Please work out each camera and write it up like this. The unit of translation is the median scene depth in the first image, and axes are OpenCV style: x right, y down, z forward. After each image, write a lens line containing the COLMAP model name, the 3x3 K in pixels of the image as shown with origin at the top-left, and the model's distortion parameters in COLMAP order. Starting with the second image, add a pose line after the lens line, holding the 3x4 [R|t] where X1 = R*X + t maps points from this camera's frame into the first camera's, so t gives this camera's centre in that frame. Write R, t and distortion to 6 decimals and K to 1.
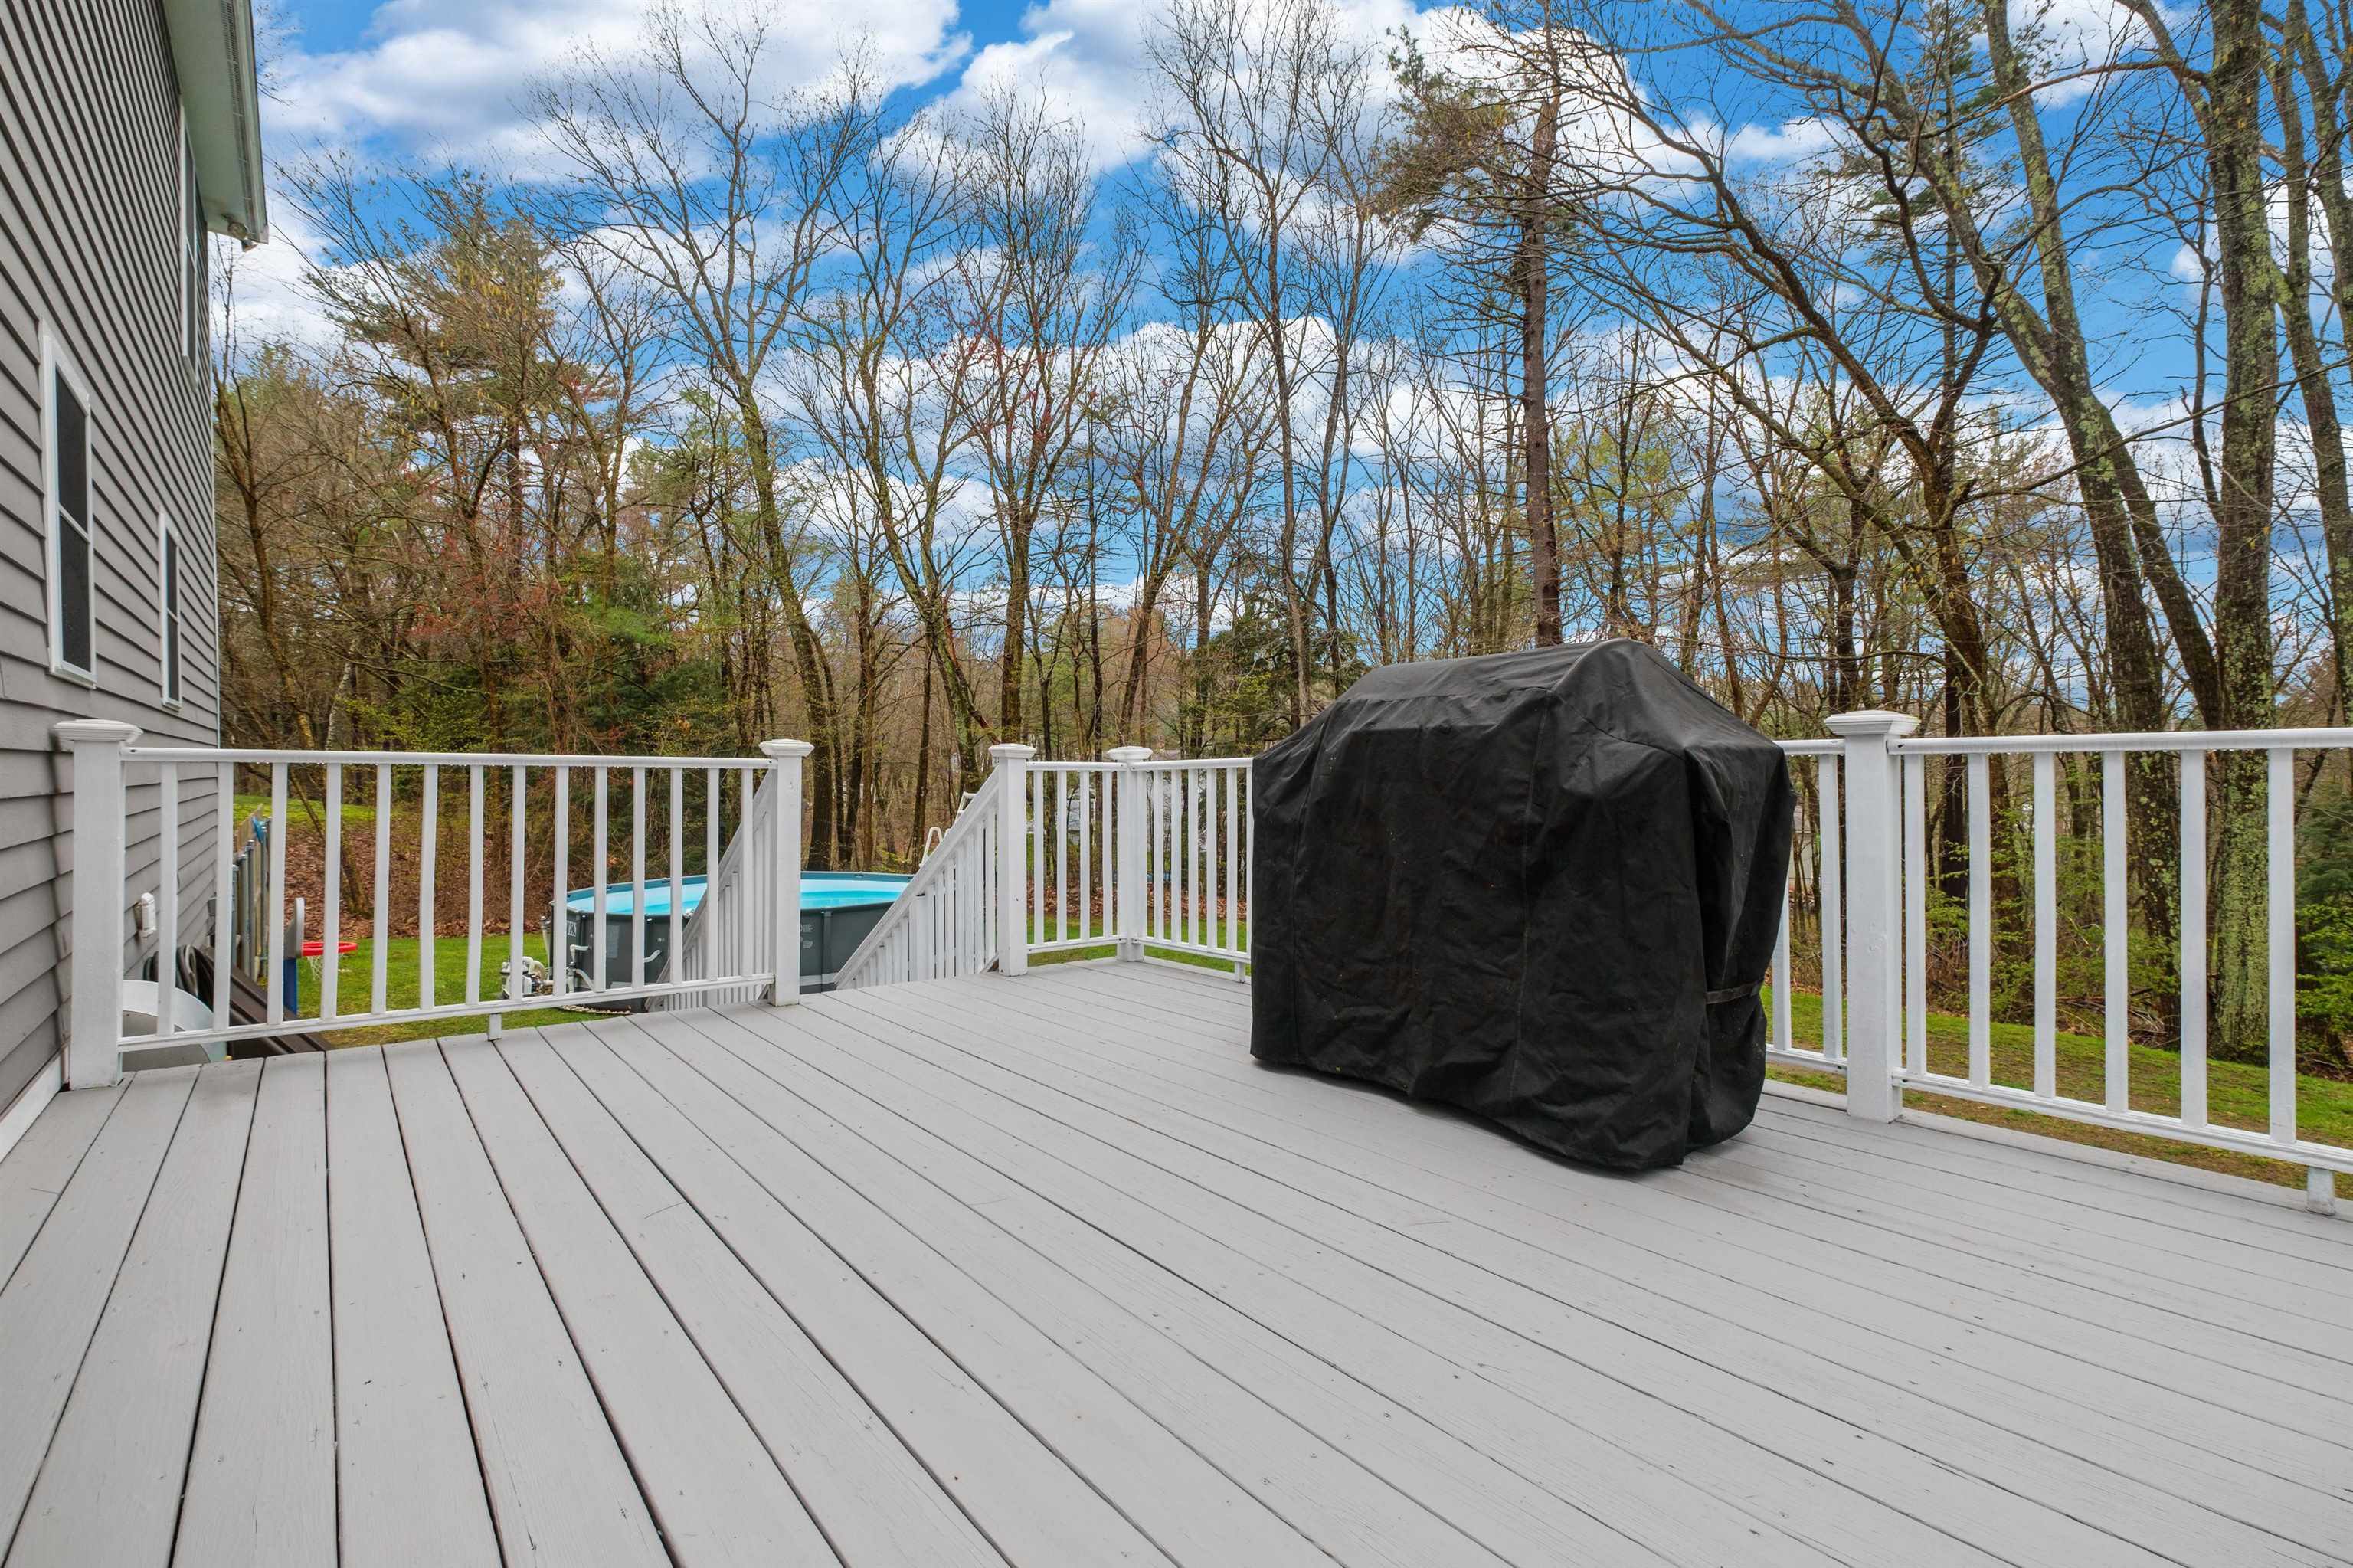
lens RADIAL K [[1072.0, 0, 1175.4], [0, 1072.0, 799.8], [0, 0, 1]] dist [0.003769, -0.000623]
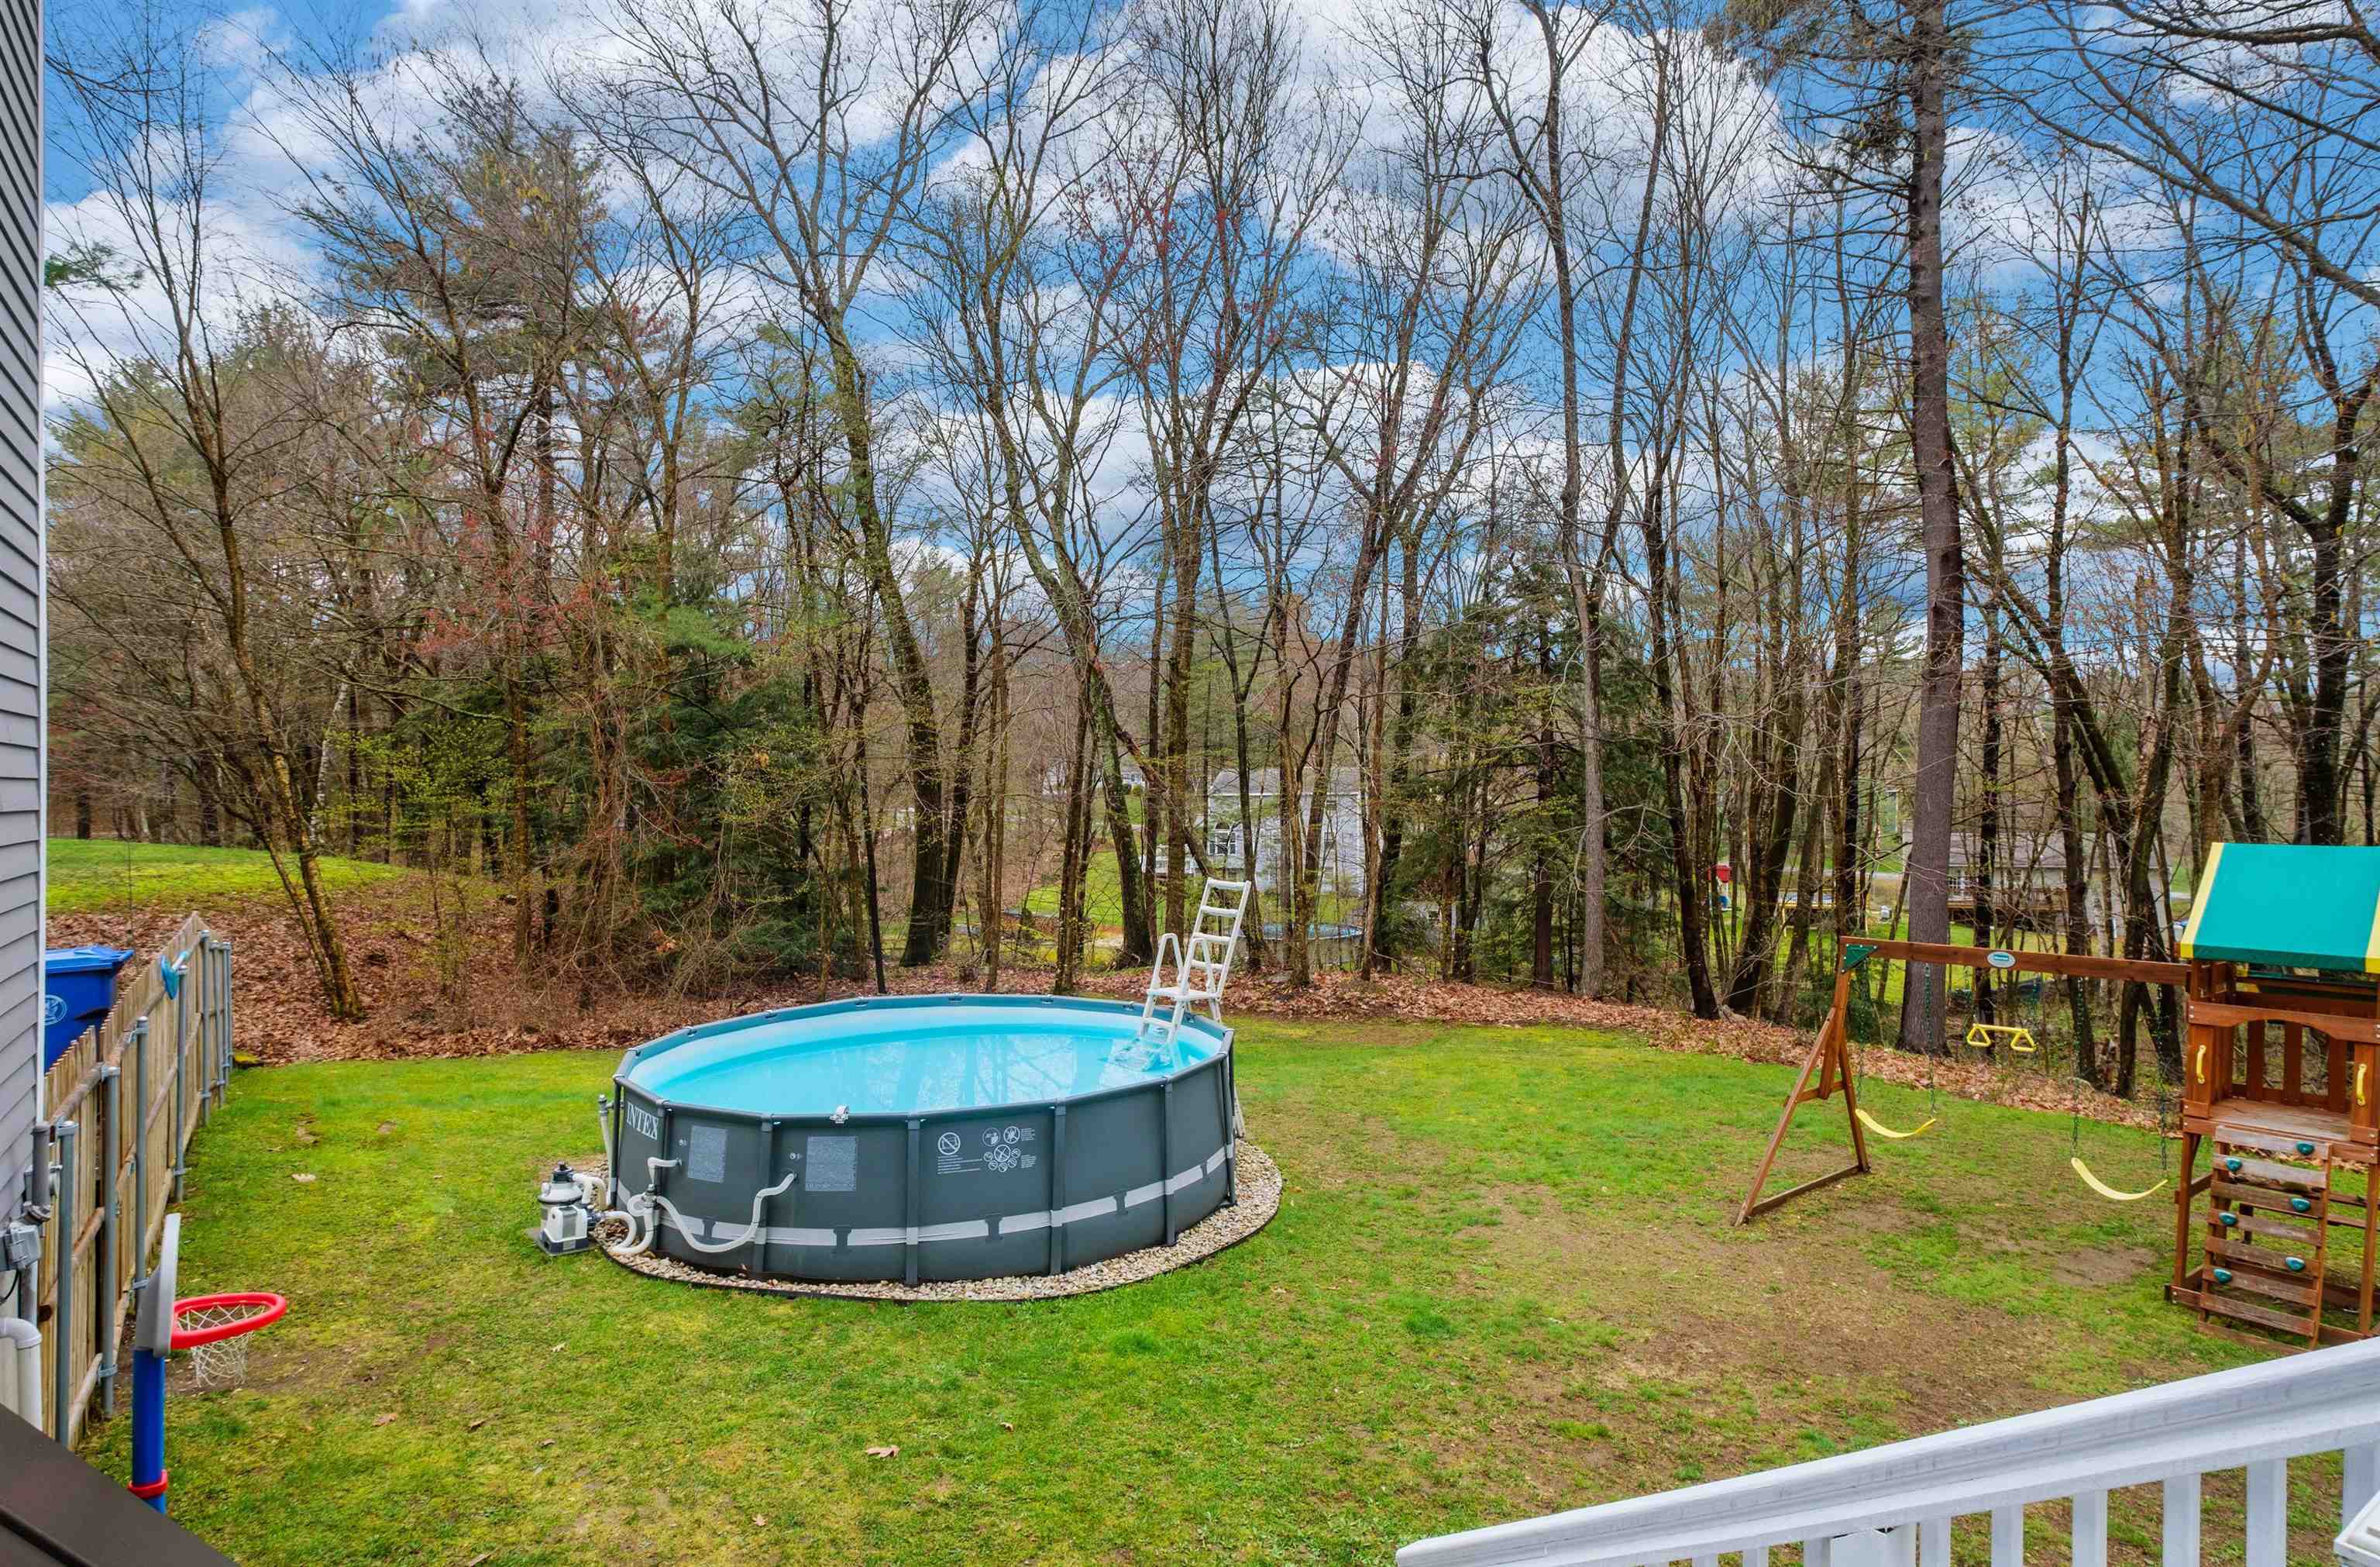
lens RADIAL K [[1240.0, 0, 1192.3], [0, 1240.0, 768.3], [0, 0, 1]] dist [0.002250, 0.001676]
pose [[0.997963, -0.009257, -0.063125, -0.090529], [0.007011, 0.999338, -0.035710, -0.027444], [0.063414, 0.035195, 0.997367, 0.132745]]
